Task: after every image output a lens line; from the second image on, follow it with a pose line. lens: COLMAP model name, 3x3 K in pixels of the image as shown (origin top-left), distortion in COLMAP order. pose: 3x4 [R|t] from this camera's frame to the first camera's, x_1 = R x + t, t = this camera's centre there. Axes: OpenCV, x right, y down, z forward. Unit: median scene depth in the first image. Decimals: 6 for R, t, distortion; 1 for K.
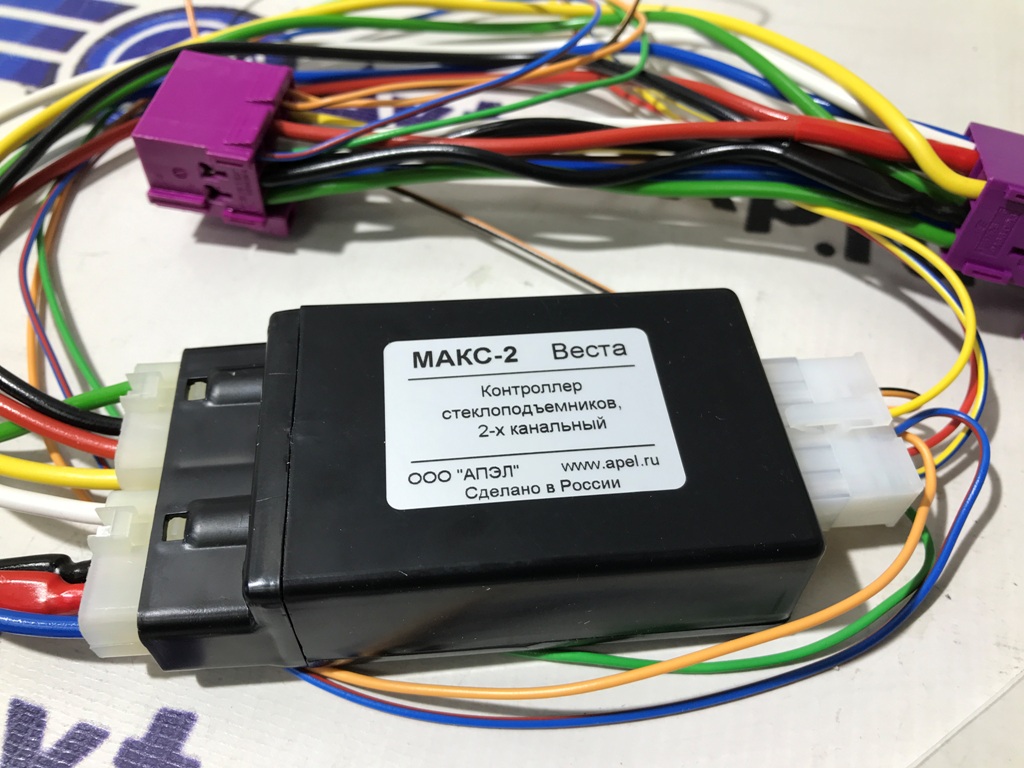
lens RADIAL K [[893.8, 0, 512.0], [0, 893.8, 384.0], [0, 0, 1]] dist [-0.032424, 0.000611]
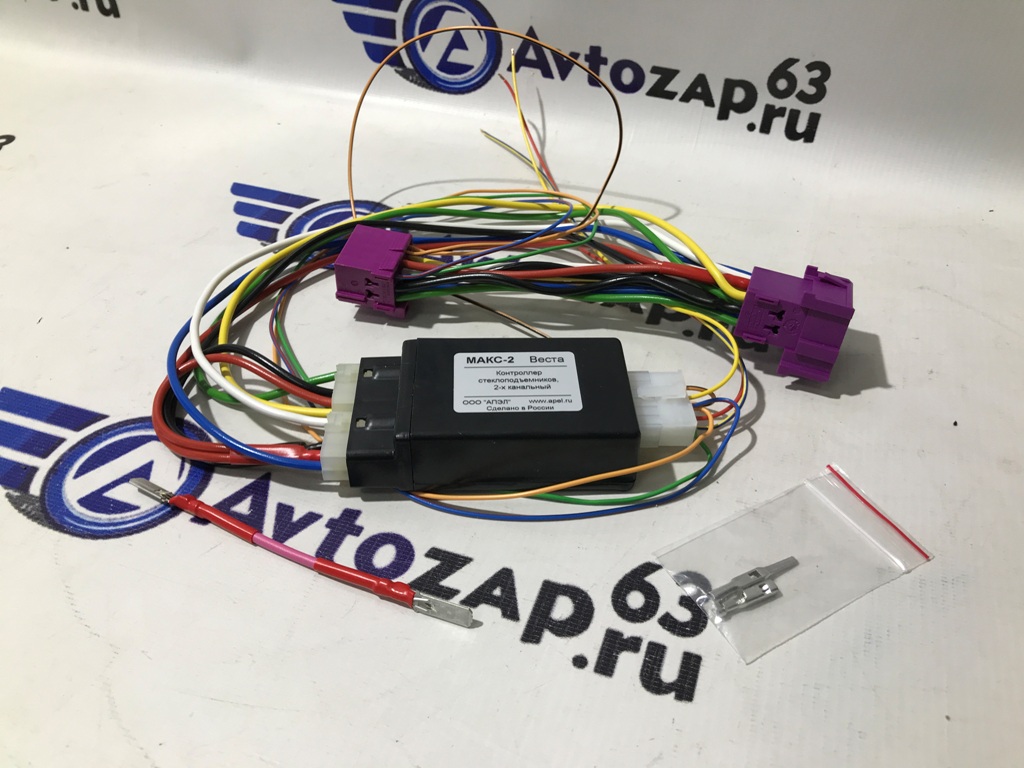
lens RADIAL K [[866.8, 0, 512.0], [0, 866.8, 384.0], [0, 0, 1]] dist [-0.002068, 0.013437]
pose [[0.998071, 0.028231, -0.055291, 0.109241], [-0.037692, 0.983244, -0.178355, 0.366517], [0.049329, 0.180095, 0.982411, -0.985522]]
